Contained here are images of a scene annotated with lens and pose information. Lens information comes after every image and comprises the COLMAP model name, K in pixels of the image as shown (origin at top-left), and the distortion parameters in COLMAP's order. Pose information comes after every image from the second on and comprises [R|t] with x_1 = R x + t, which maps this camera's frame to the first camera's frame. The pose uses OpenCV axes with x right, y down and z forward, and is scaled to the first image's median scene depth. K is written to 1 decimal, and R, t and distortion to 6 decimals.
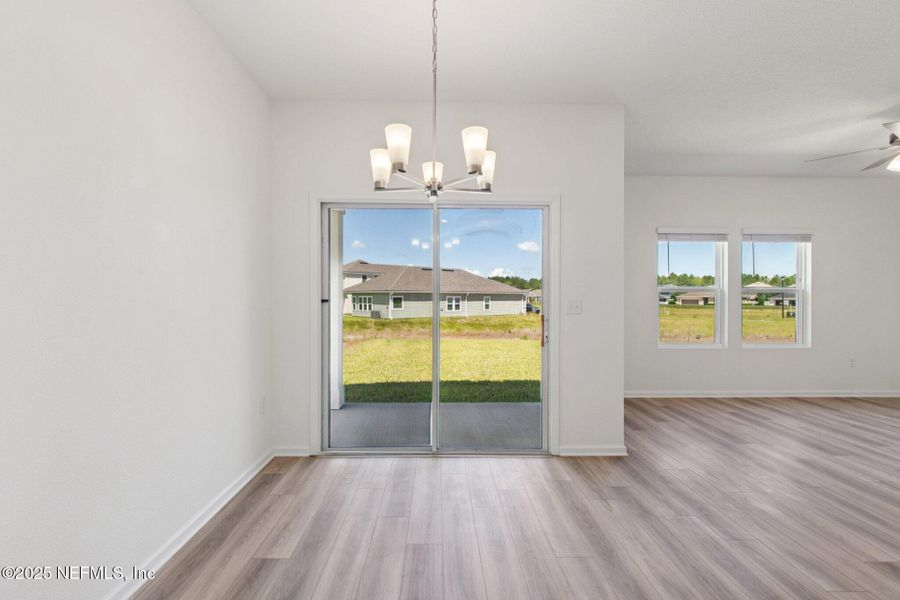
lens RADIAL K [[399.6, 0, 436.9], [0, 399.6, 299.6], [0, 0, 1]] dist [-0.002695, 0.000094]
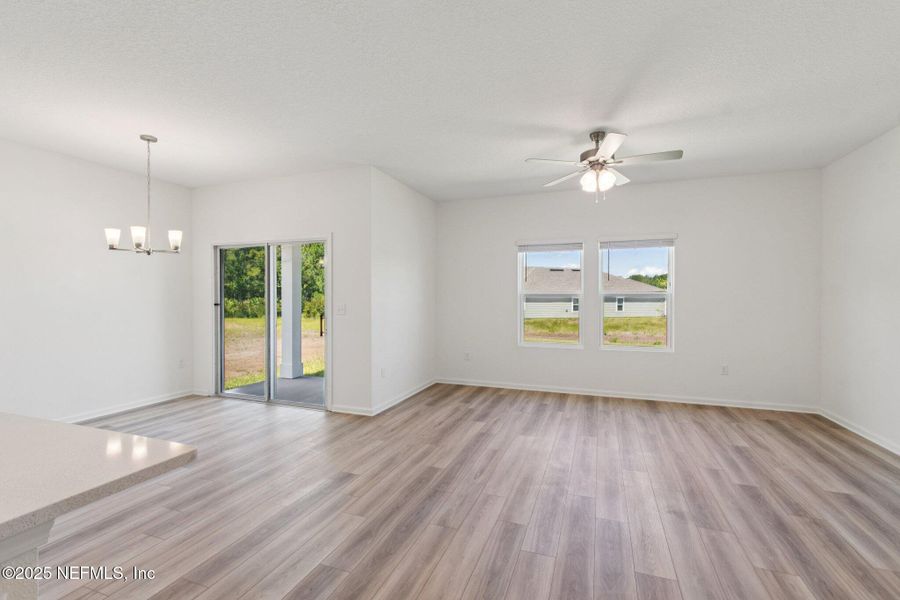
lens RADIAL K [[399.6, 0, 446.4], [0, 399.6, 300.3], [0, 0, 1]] dist [-0.002695, 0.000094]
pose [[0.932047, 0.000362, -0.362337, 0.927495], [0.000221, 0.999999, 0.001567, -0.013257], [0.362337, -0.001540, 0.932046, -0.158542]]
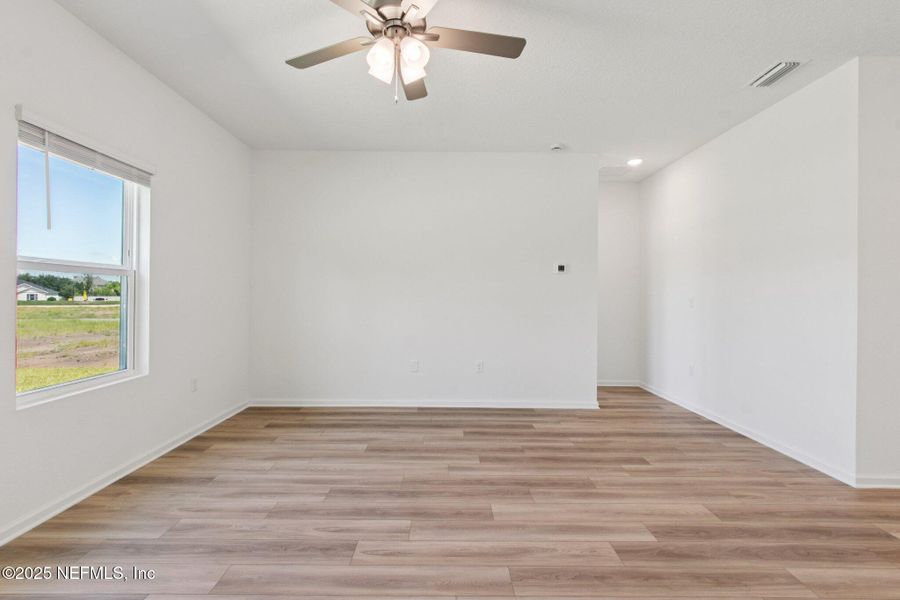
lens RADIAL K [[399.6, 0, 448.0], [0, 399.6, 298.9], [0, 0, 1]] dist [-0.002695, 0.000094]
pose [[0.006376, -0.005790, 0.999963, 0.452124], [-0.003190, 0.999978, 0.005811, 0.009719], [-0.999975, -0.003227, 0.006357, 0.690359]]
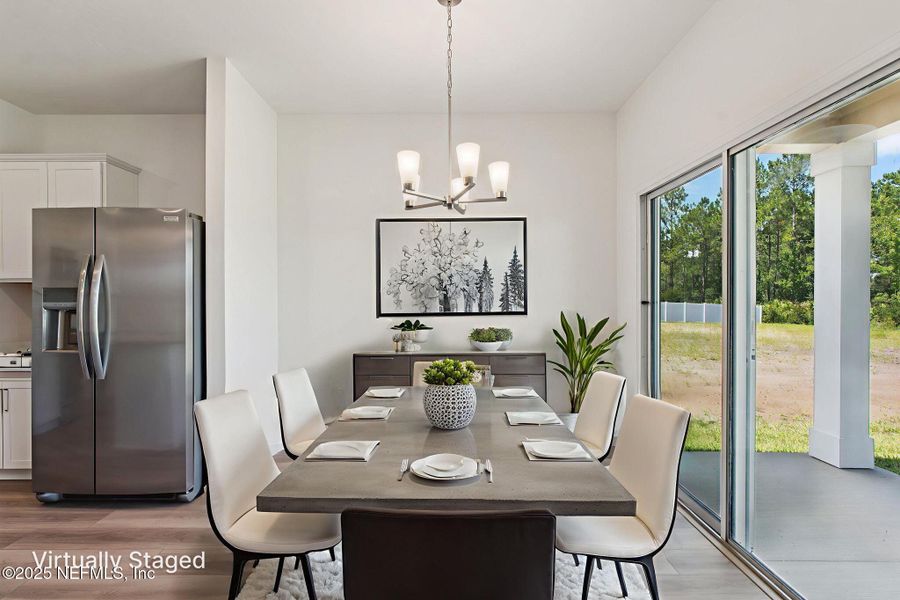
lens RADIAL K [[399.6, 0, 447.0], [0, 399.6, 300.7], [0, 0, 1]] dist [-0.002695, 0.000094]
pose [[-0.006112, -0.001291, -0.999980, 0.484256], [-0.001757, 0.999998, -0.001280, 0.000545], [0.999980, 0.001749, -0.006114, 0.418113]]
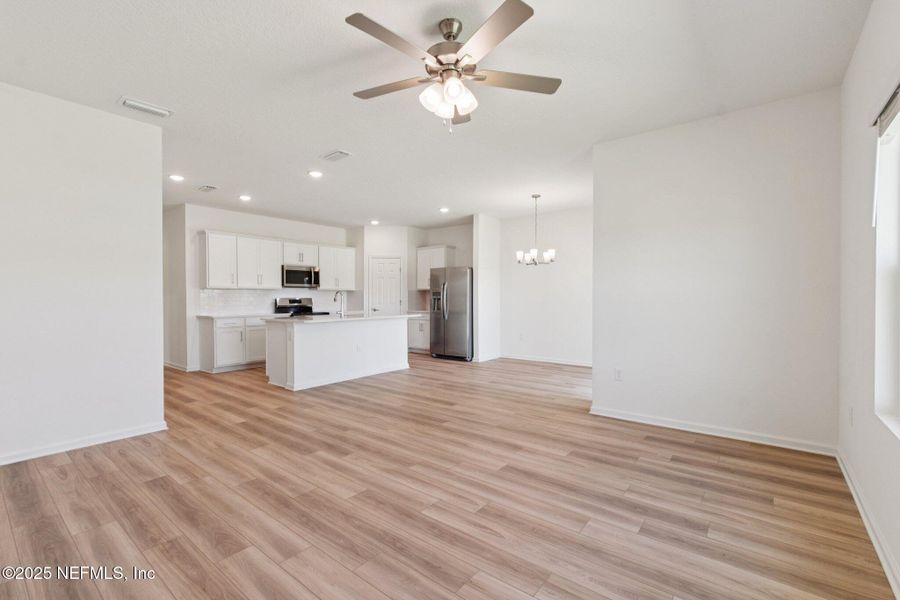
lens RADIAL K [[399.6, 0, 450.2], [0, 399.6, 300.8], [0, 0, 1]] dist [-0.002695, 0.000094]
pose [[-0.629248, 0.004307, -0.777193, 1.348387], [-0.002857, 0.999965, 0.007854, 0.008802], [0.777200, 0.007162, -0.629213, 1.104554]]
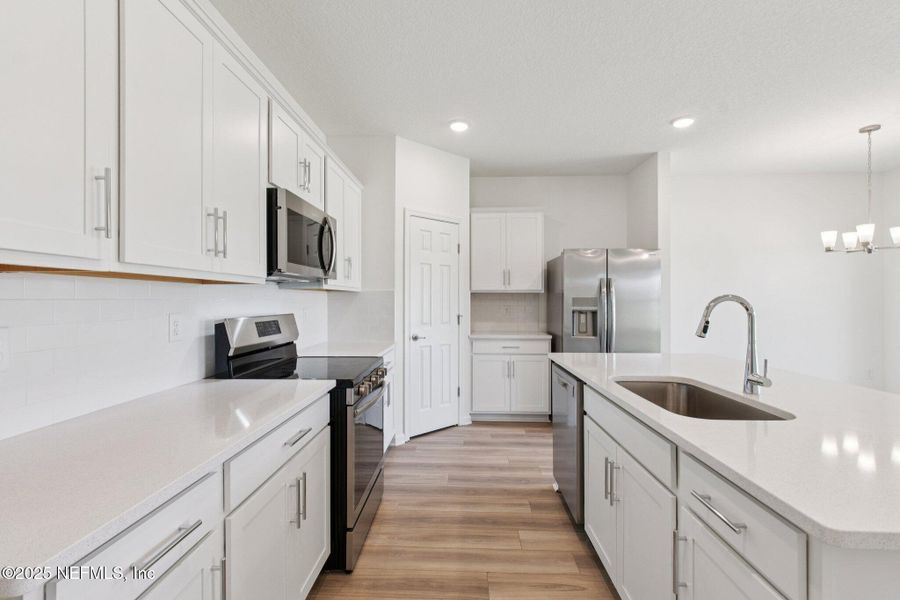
lens RADIAL K [[399.6, 0, 447.0], [0, 399.6, 298.3], [0, 0, 1]] dist [-0.002695, 0.000094]
pose [[-0.055587, -0.005971, -0.998436, 0.862053], [-0.006683, 0.999962, -0.005608, -0.009455], [0.998431, 0.006361, -0.055625, -0.395389]]
